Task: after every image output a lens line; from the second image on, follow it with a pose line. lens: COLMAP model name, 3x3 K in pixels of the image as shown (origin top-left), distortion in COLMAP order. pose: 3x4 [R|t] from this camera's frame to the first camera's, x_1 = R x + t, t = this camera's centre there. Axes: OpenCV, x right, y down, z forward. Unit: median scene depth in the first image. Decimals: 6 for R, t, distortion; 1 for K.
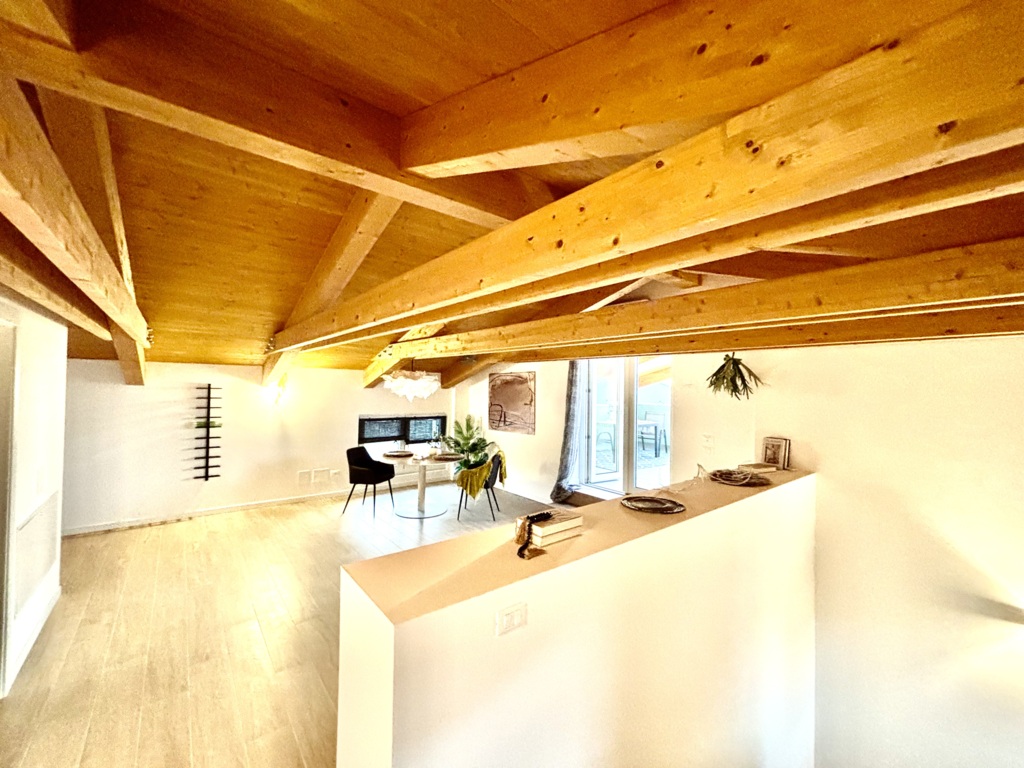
lens RADIAL K [[410.9, 0, 512.2], [0, 410.9, 384.8], [0, 0, 1]] dist [-0.005835, -0.001056]
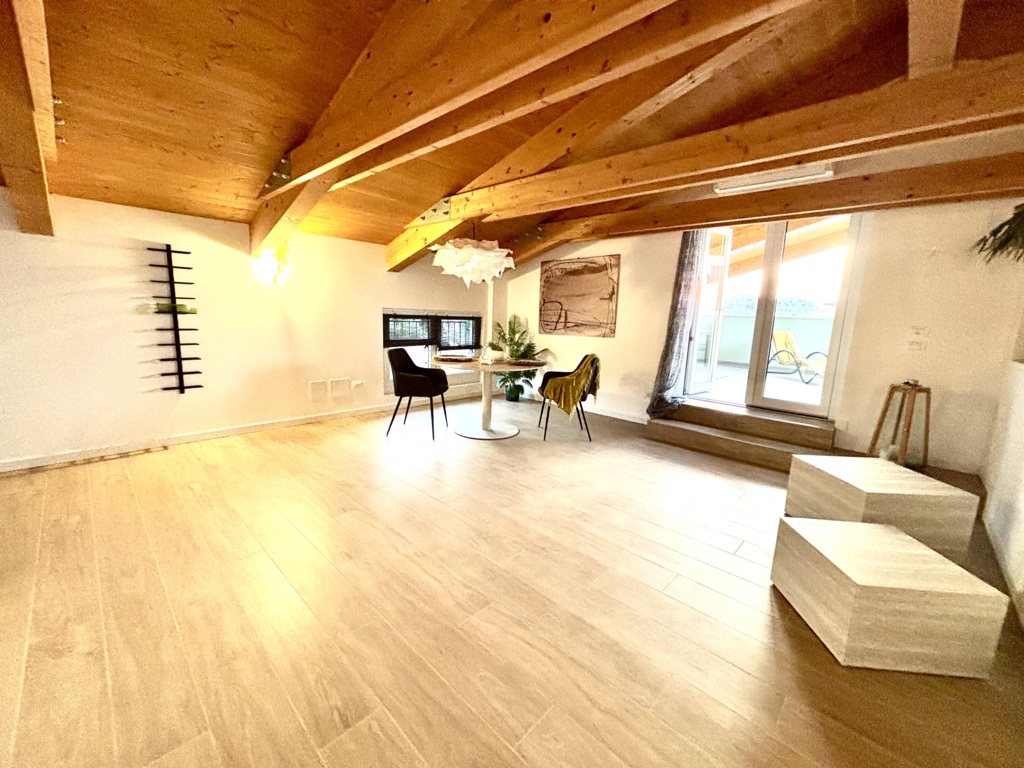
lens RADIAL K [[410.9, 0, 509.4], [0, 410.9, 386.4], [0, 0, 1]] dist [-0.005835, -0.001056]
pose [[0.991924, -0.002831, 0.126803, -0.282703], [-0.020444, 0.983109, 0.181876, 0.084942], [-0.125176, -0.182999, 0.975111, 0.263520]]
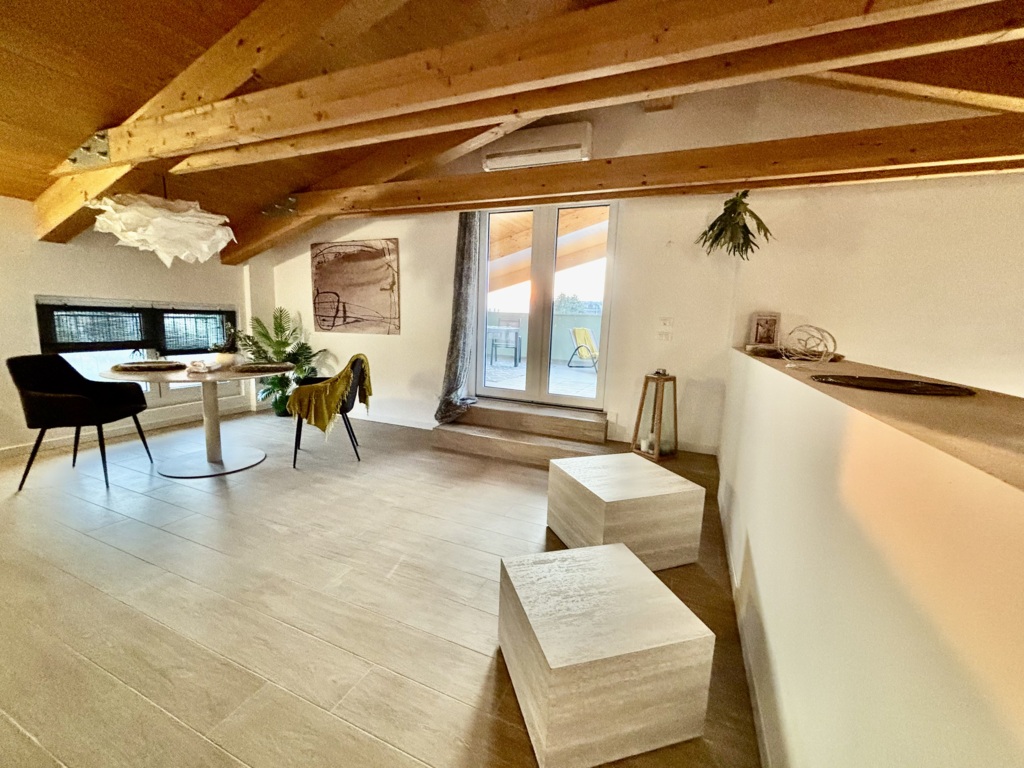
lens RADIAL K [[410.9, 0, 513.6], [0, 410.9, 386.5], [0, 0, 1]] dist [-0.005835, -0.001056]
pose [[0.880166, -0.059781, 0.470887, -0.120993], [-0.025898, 0.984512, 0.173394, 0.095509], [-0.473959, -0.164810, 0.864986, 0.337017]]
